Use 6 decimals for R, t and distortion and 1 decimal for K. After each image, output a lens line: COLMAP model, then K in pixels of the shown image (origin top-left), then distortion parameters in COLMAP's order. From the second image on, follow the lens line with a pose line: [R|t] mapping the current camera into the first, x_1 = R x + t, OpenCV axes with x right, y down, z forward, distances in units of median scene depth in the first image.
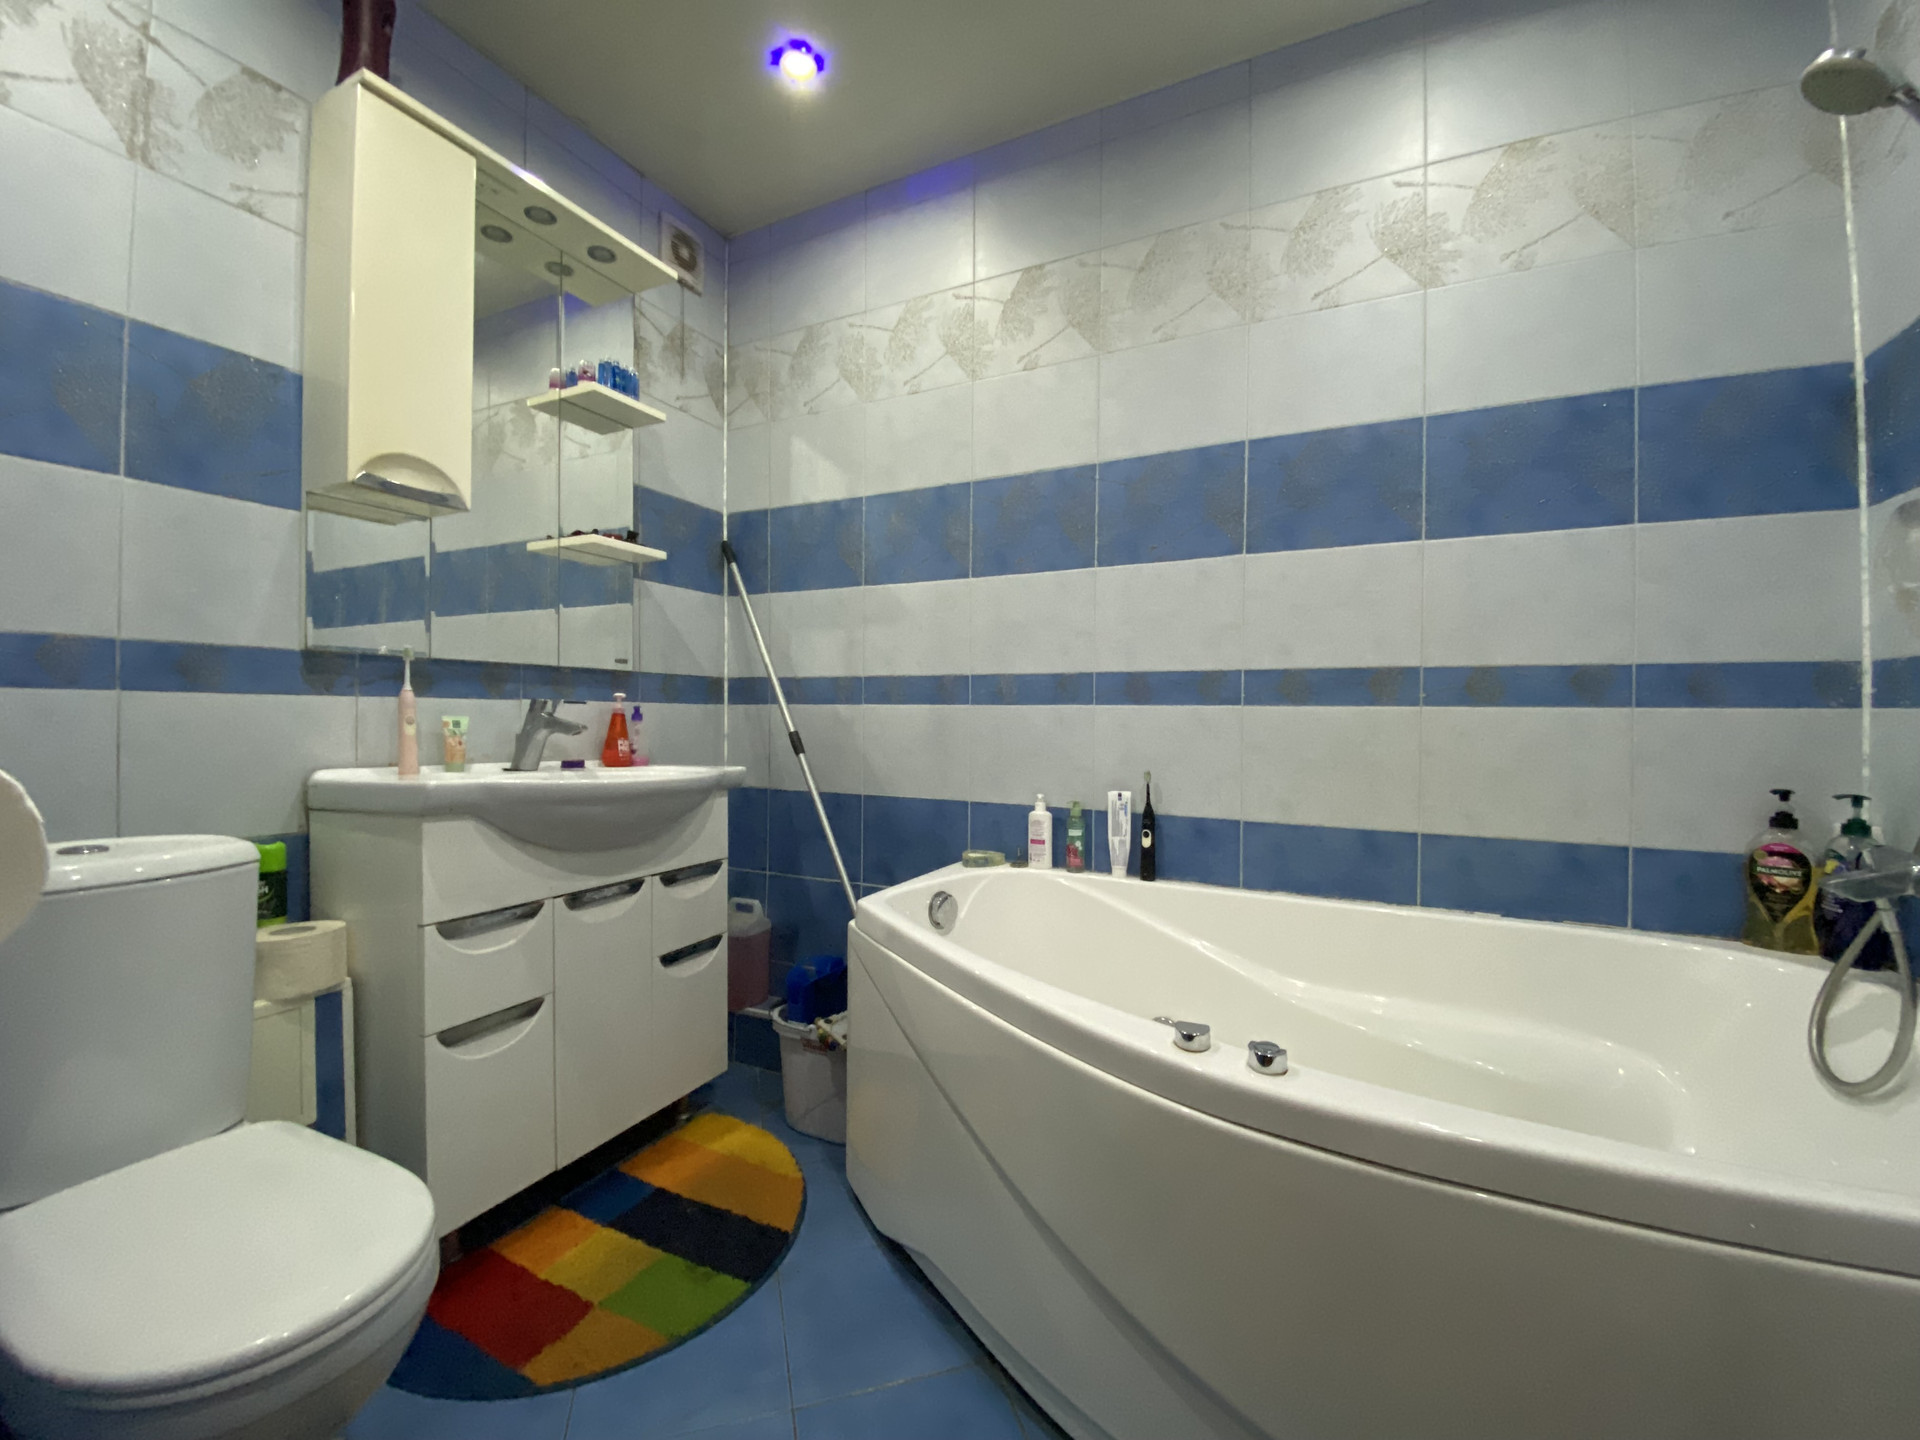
lens RADIAL K [[776.9, 0, 962.1], [0, 776.9, 714.9], [0, 0, 1]] dist [0.020954, -0.021949]
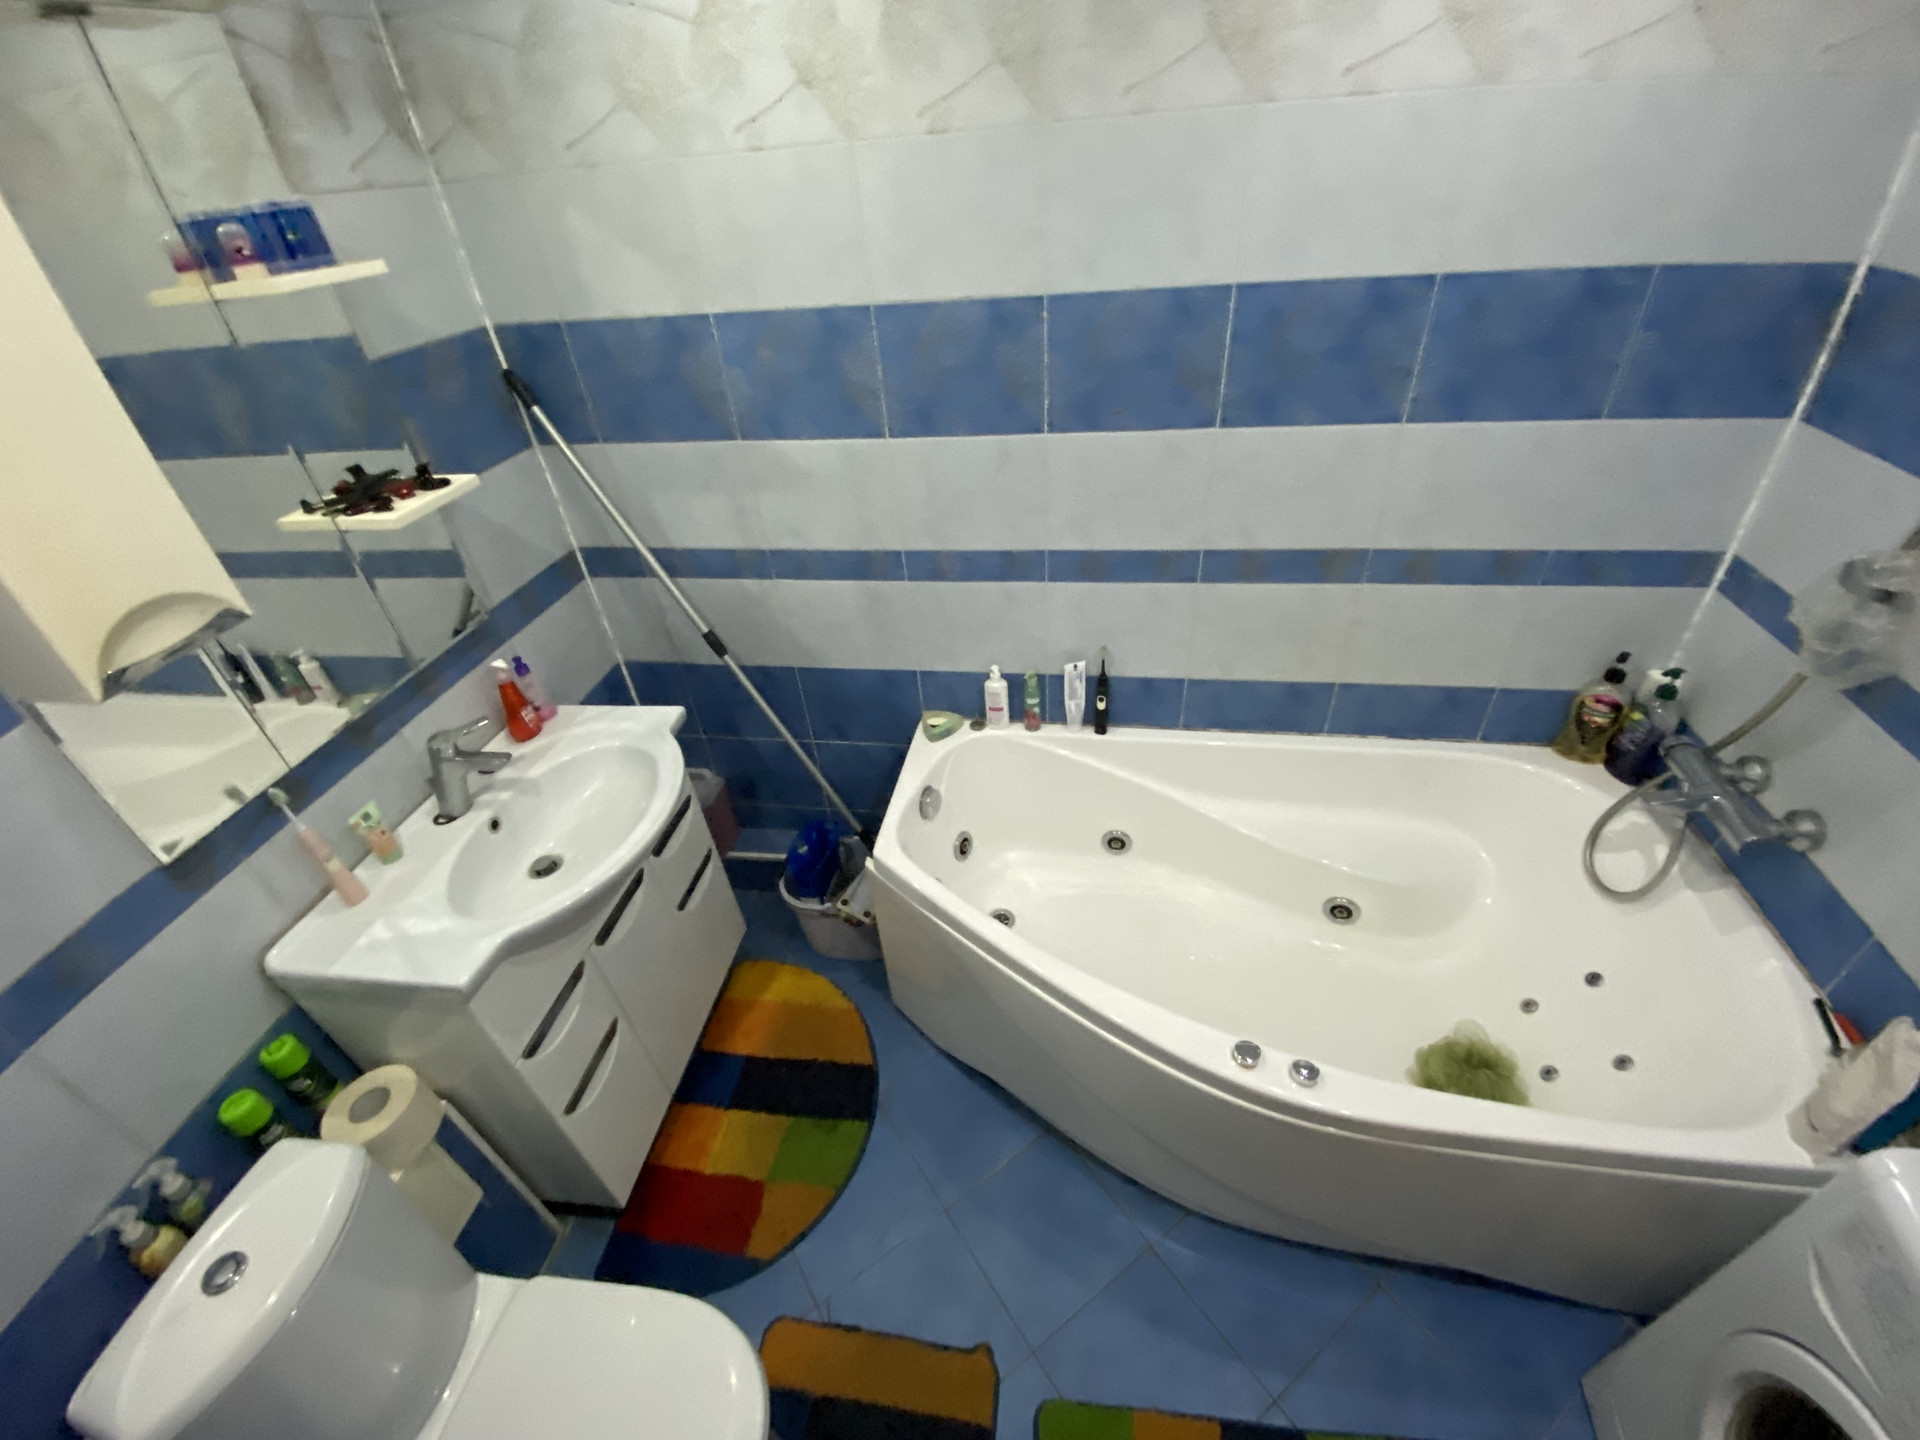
lens RADIAL K [[780.6, 0, 960.0], [0, 780.6, 720.0], [0, 0, 1]] dist [0.011104, -0.016419]
pose [[0.953222, -0.233763, 0.191630, -0.158326], [0.082217, 0.810581, 0.579827, -0.451483], [-0.290874, -0.536949, 0.791883, 0.186121]]
